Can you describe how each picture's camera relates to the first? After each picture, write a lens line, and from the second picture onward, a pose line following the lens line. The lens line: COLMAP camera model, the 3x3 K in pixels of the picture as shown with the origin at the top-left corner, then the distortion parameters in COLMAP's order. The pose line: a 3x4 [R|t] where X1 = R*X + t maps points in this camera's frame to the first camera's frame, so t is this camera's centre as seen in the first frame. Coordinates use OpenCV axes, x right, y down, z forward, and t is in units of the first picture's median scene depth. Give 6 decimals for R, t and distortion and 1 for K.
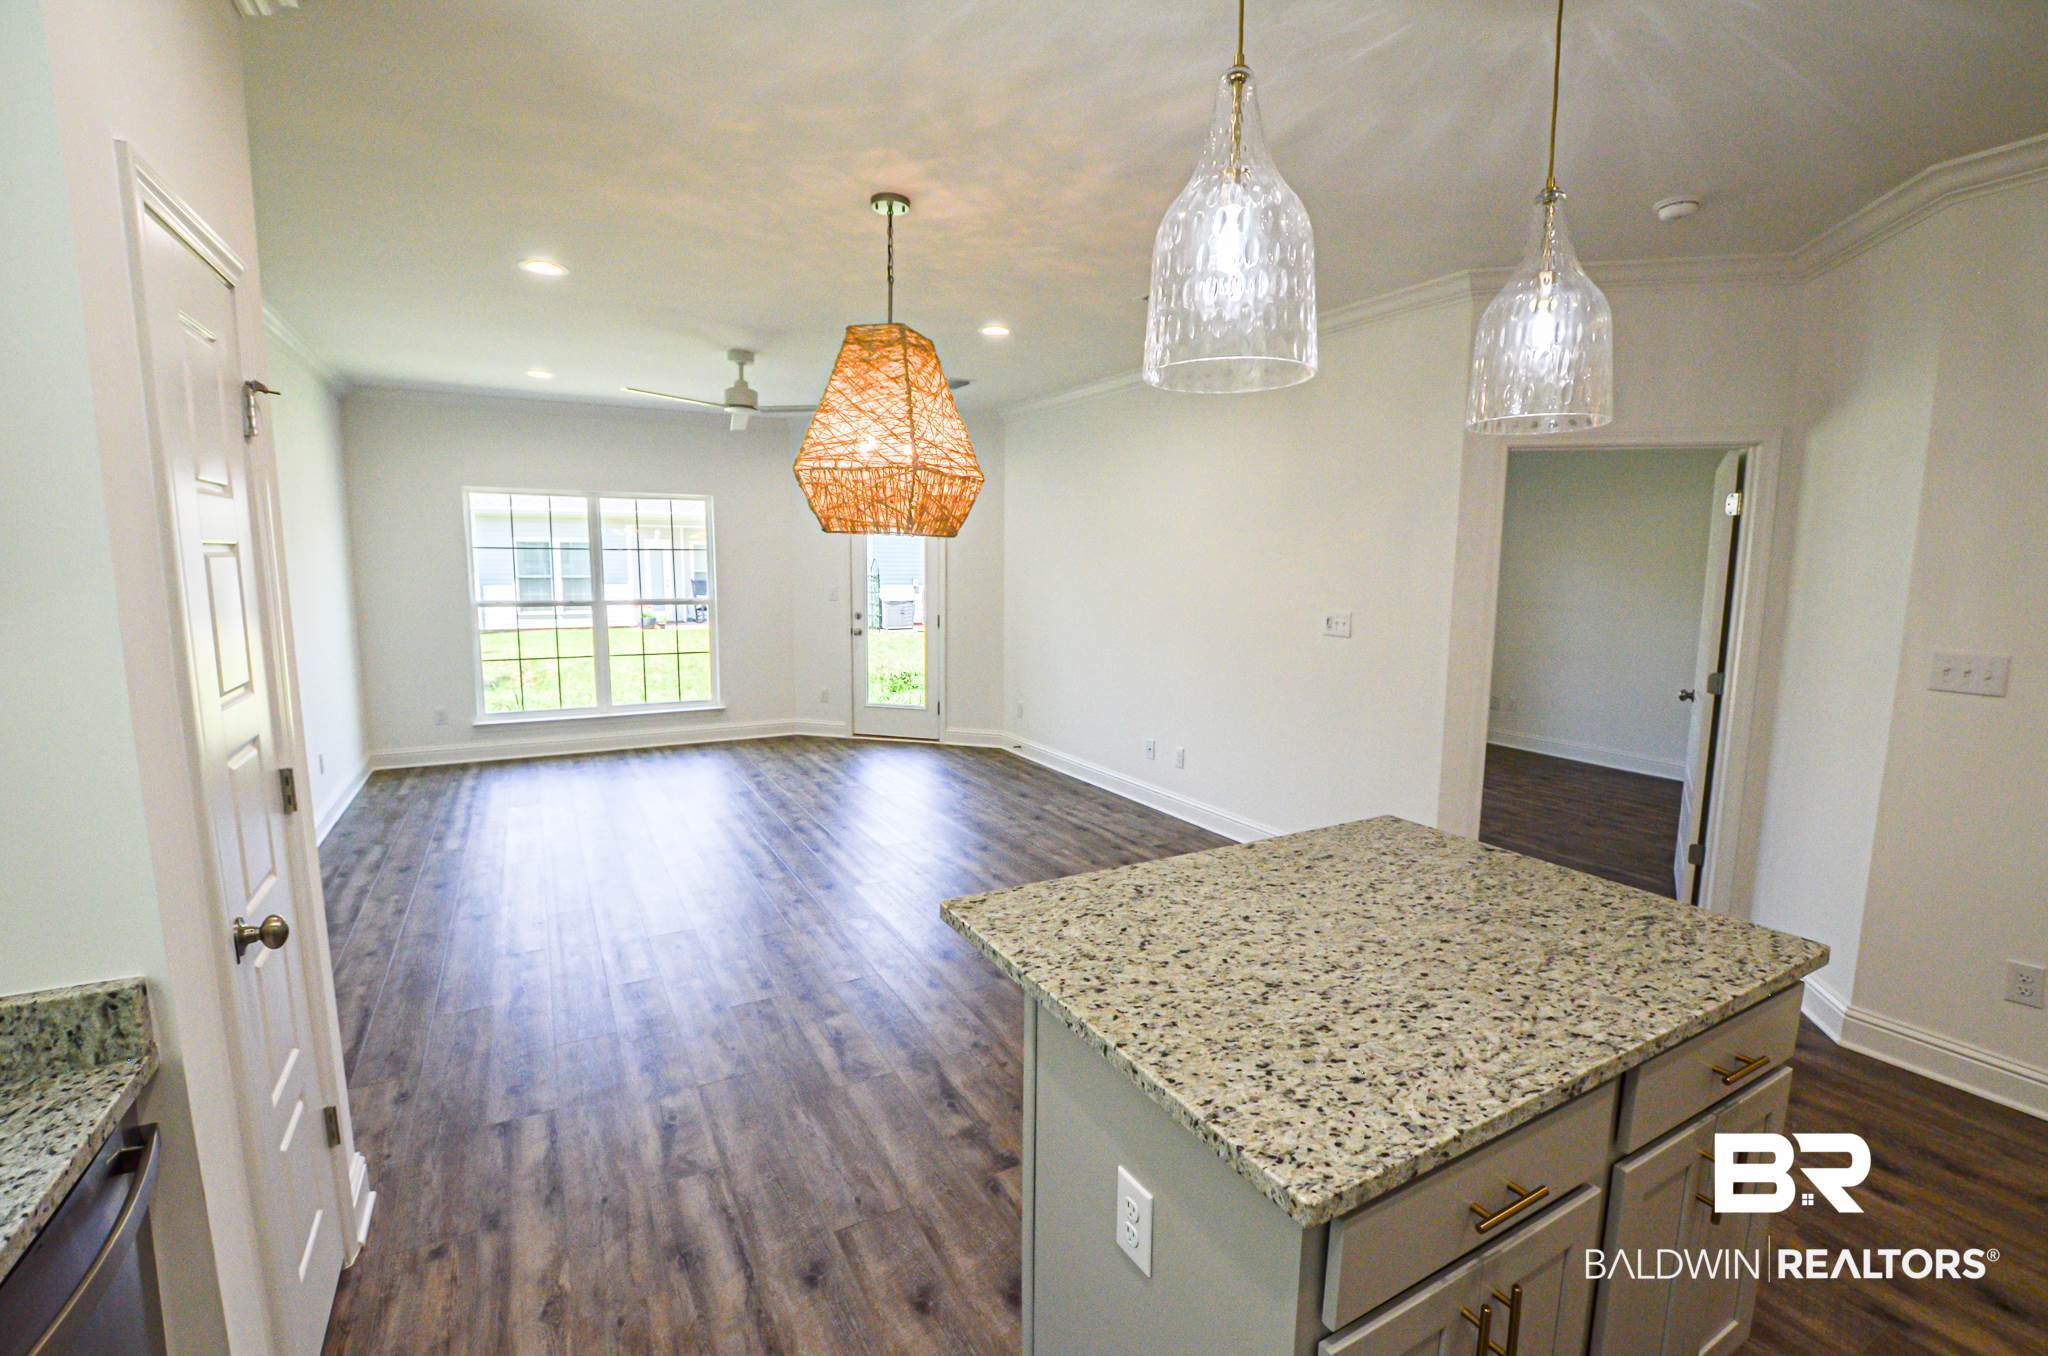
lens RADIAL K [[894.5, 0, 1024.0], [0, 894.5, 678.0], [0, 0, 1]] dist [-0.023165, 0.000070]
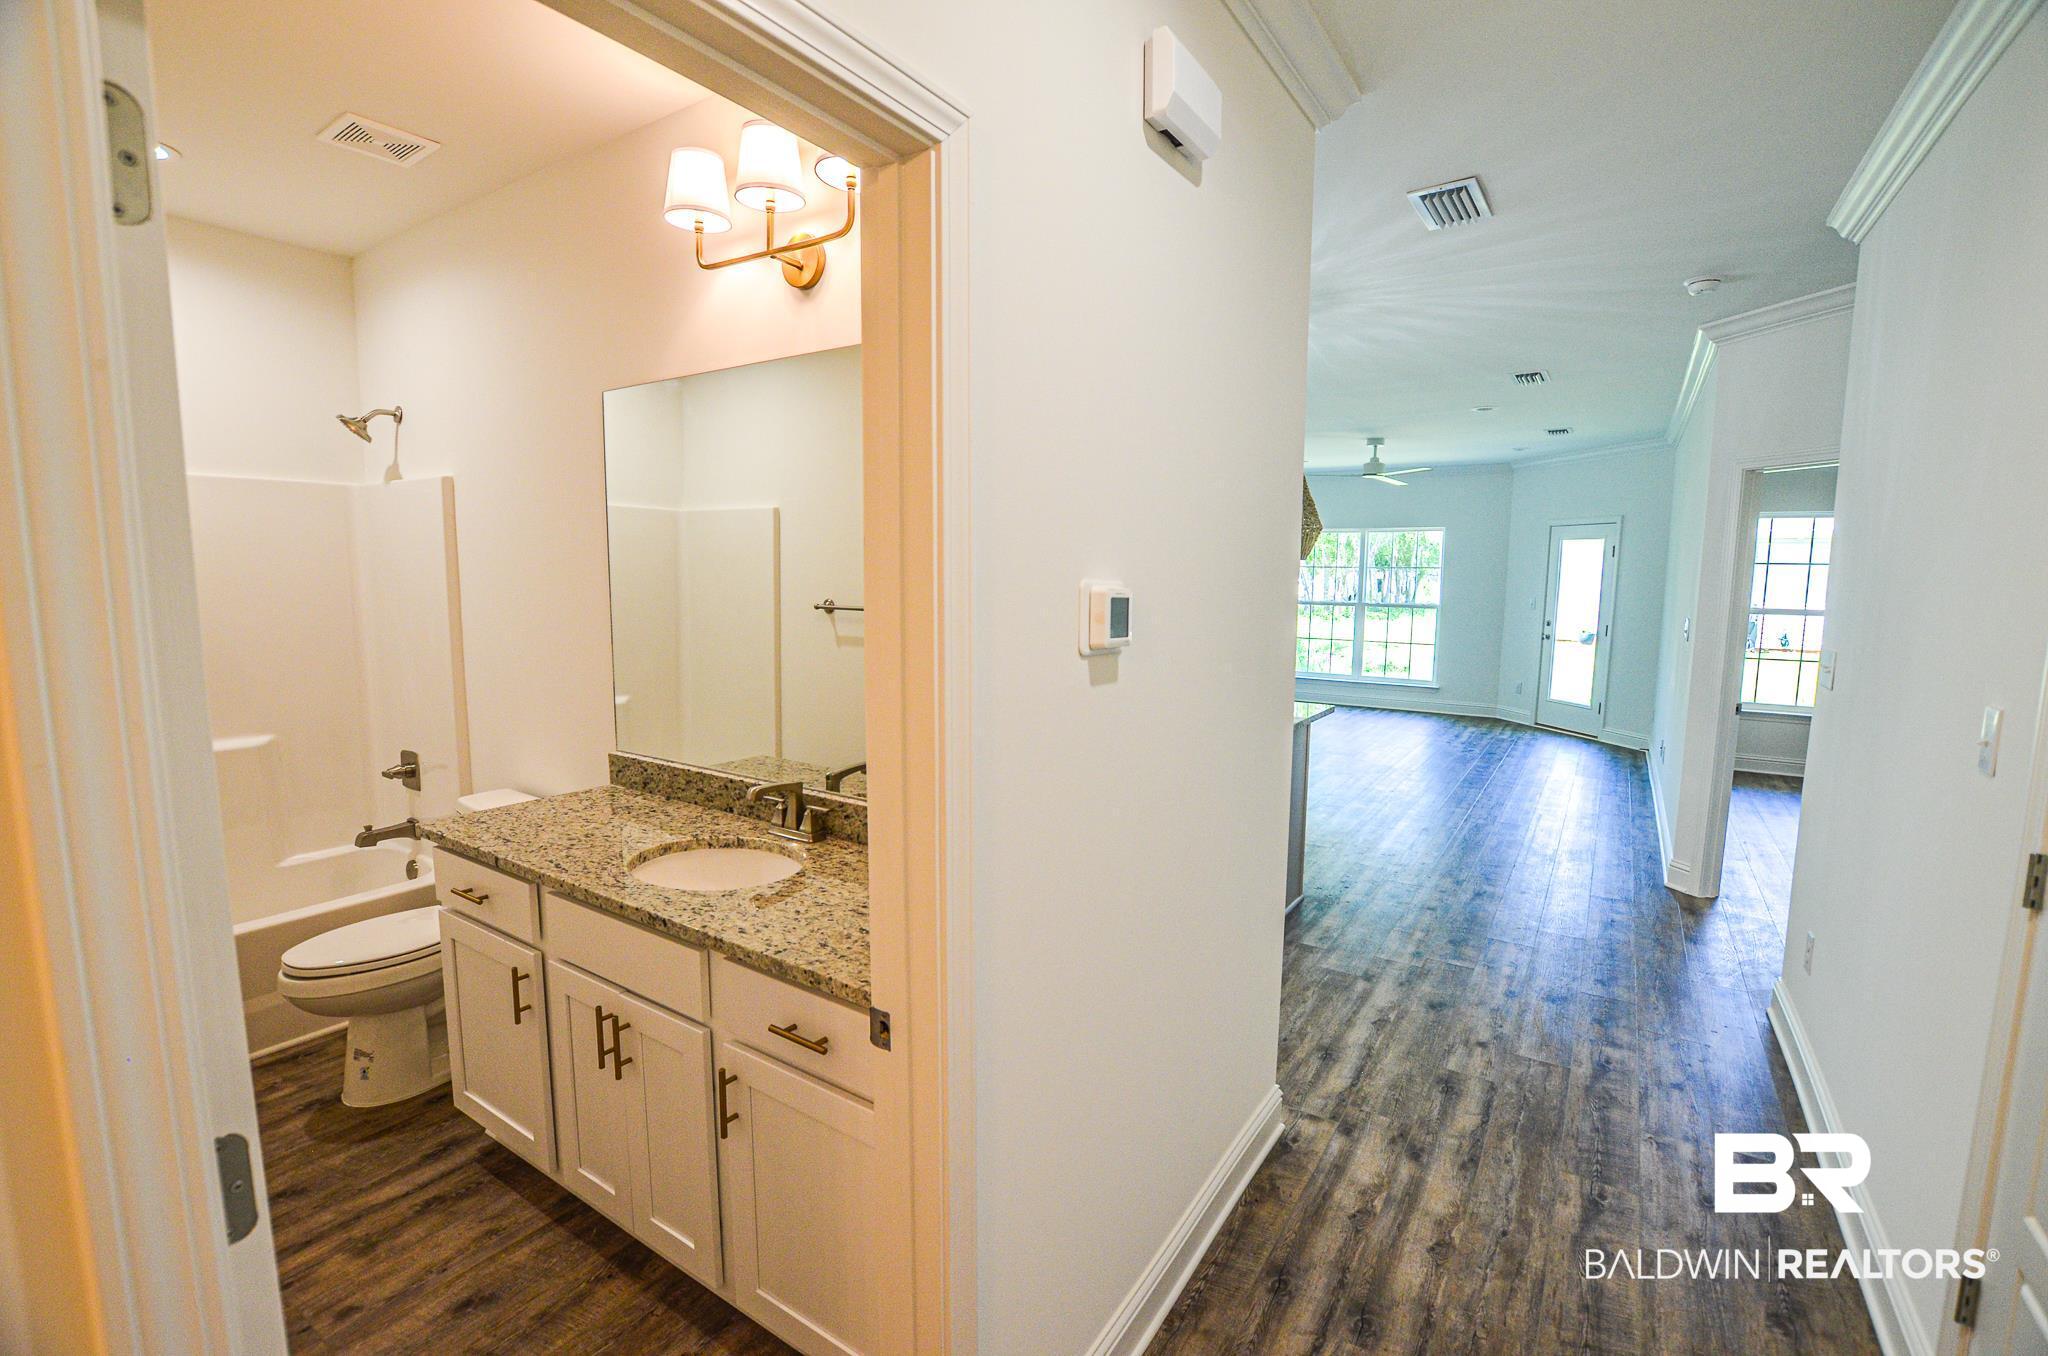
lens RADIAL K [[894.5, 0, 1024.0], [0, 894.5, 678.0], [0, 0, 1]] dist [-0.023165, 0.000070]
pose [[0.450278, 0.102315, -0.887007, 0.548262], [-0.120914, 0.991249, 0.052959, 0.024184], [0.884664, 0.083405, 0.458709, -0.141832]]
